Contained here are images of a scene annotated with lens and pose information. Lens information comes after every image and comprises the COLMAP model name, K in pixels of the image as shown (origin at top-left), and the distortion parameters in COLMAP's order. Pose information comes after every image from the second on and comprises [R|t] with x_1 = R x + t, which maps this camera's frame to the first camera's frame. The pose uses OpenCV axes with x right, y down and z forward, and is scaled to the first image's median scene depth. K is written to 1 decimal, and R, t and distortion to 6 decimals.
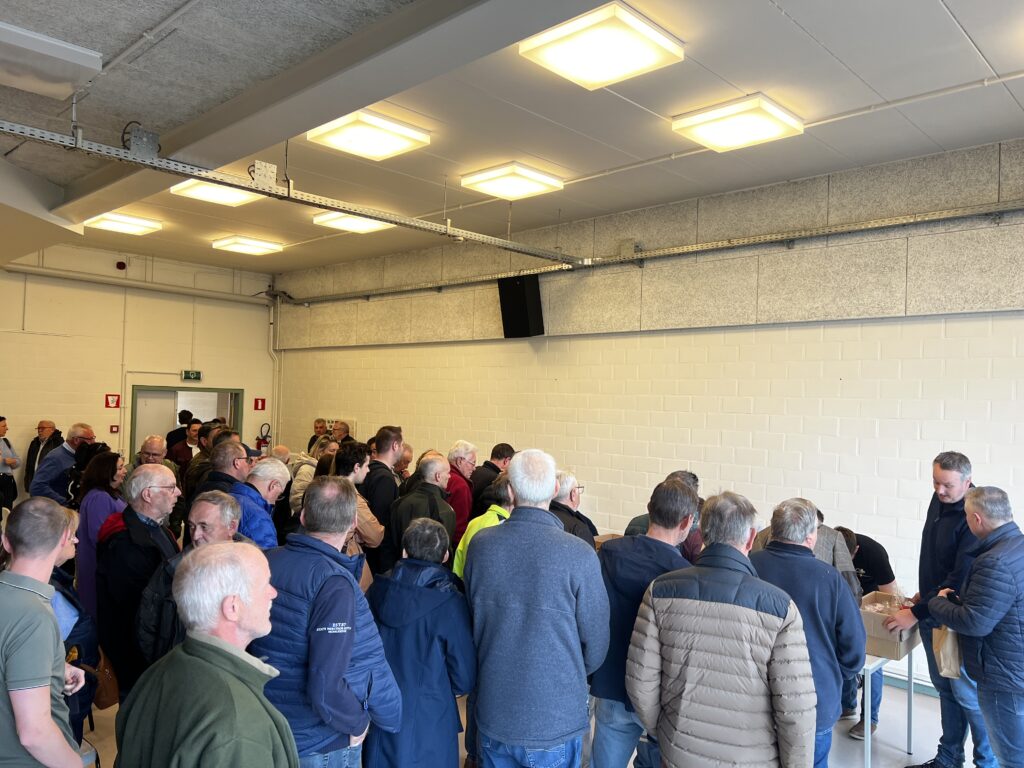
lens RADIAL K [[779.2, 0, 499.9], [0, 779.2, 416.6], [0, 0, 1]] dist [0.046782, -0.049754]
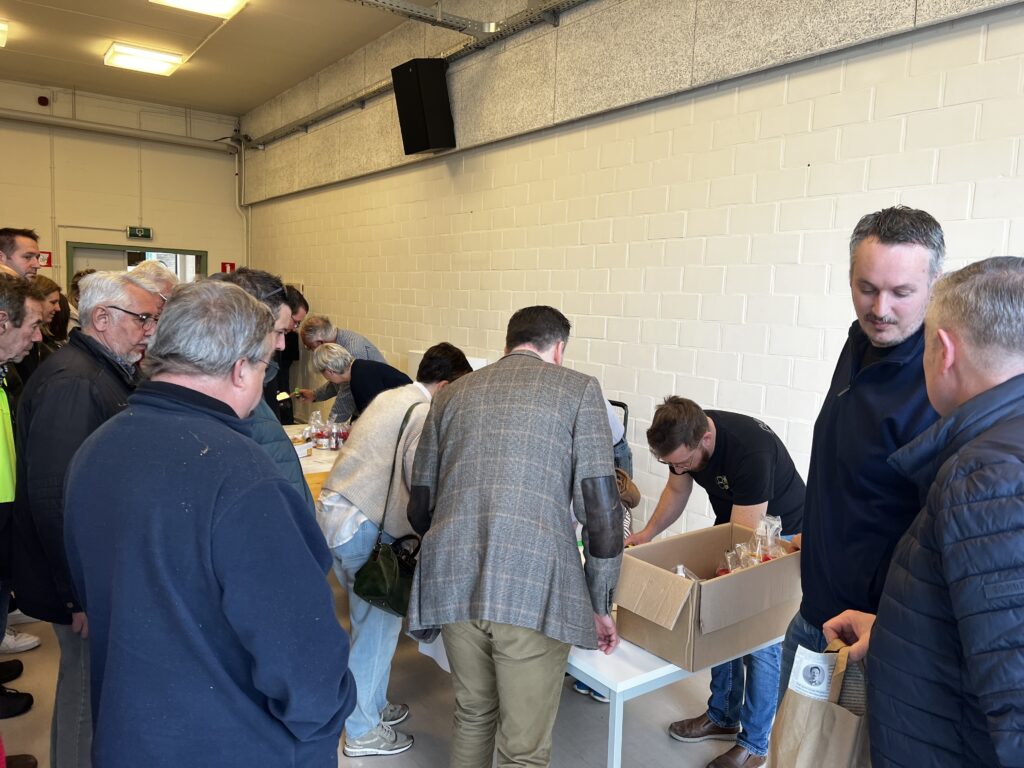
lens RADIAL K [[779.2, 0, 512.4], [0, 779.2, 386.9], [0, 0, 1]] dist [0.046782, -0.049754]
pose [[0.983750, 0.027980, -0.177348, 0.241531], [-0.012457, 0.996039, 0.088045, 0.050065], [0.179109, -0.084405, 0.980202, 0.279513]]
